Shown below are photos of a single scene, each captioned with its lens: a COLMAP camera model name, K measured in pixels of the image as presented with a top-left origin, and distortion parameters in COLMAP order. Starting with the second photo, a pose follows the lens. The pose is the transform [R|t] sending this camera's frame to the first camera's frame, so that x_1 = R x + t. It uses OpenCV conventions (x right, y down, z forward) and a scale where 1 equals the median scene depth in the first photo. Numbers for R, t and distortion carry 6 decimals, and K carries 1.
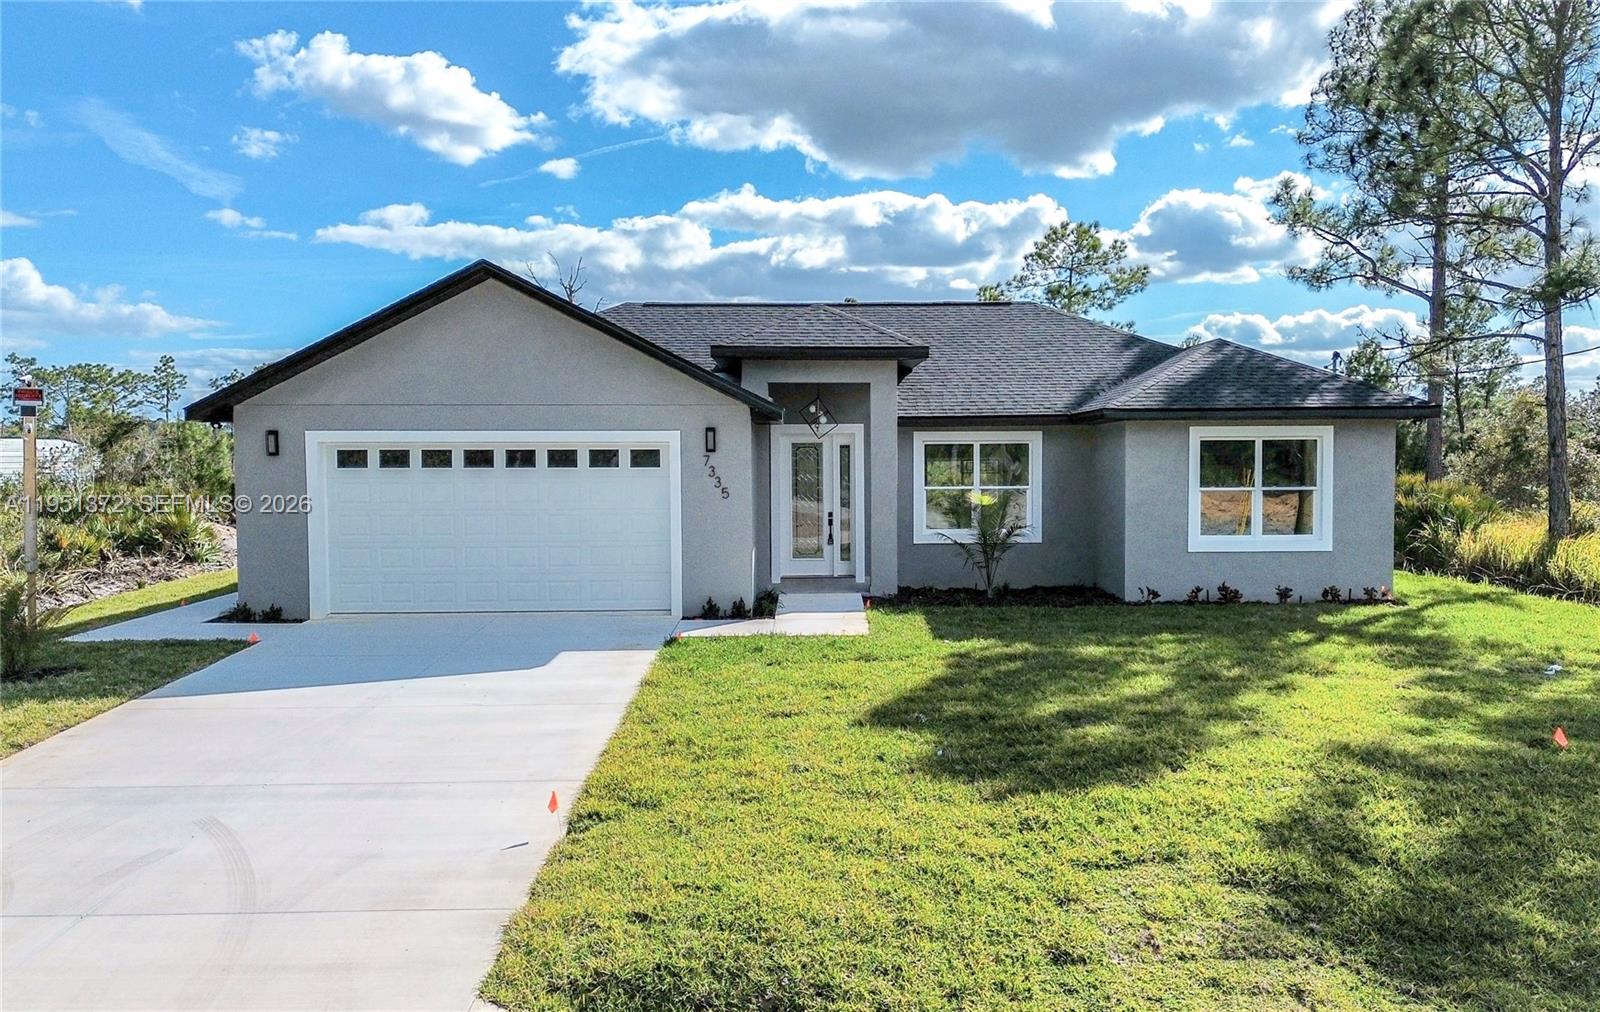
lens RADIAL K [[1313.9, 0, 805.4], [0, 1313.9, 589.8], [0, 0, 1]] dist [0.001611, -0.004281]
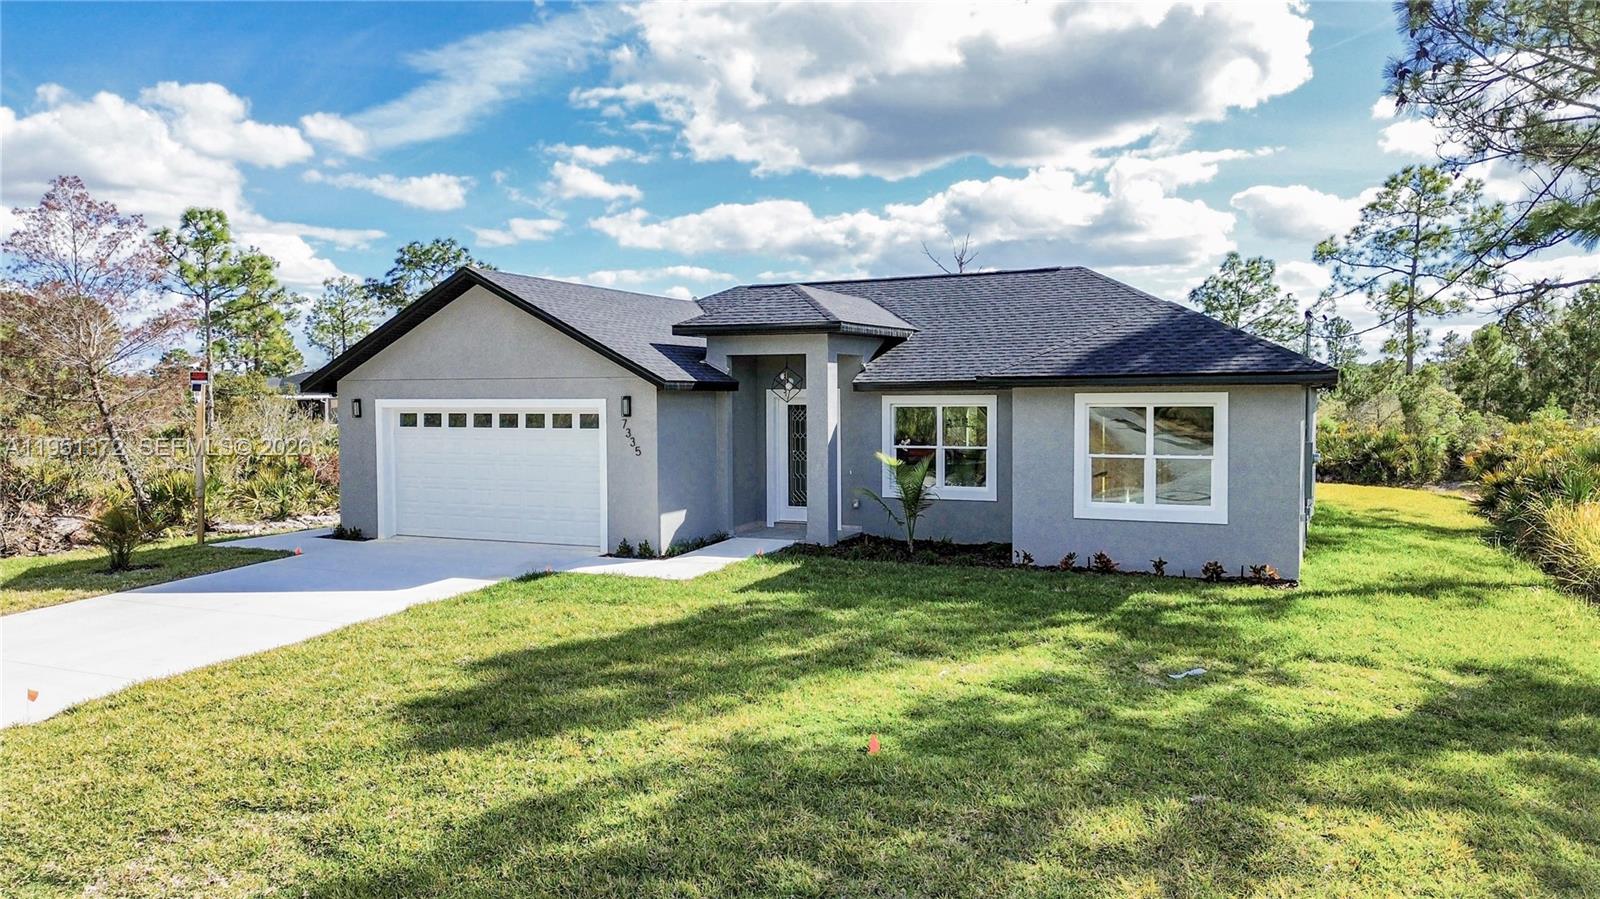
lens RADIAL K [[1130.7, 0, 800.0], [0, 1130.7, 449.5], [0, 0, 1]] dist [0.008063, 0.001207]
pose [[0.897729, 0.019756, -0.440106, 0.492375], [-0.042484, 0.998220, -0.041849, -0.036523], [0.438496, 0.056267, 0.896970, 0.137769]]
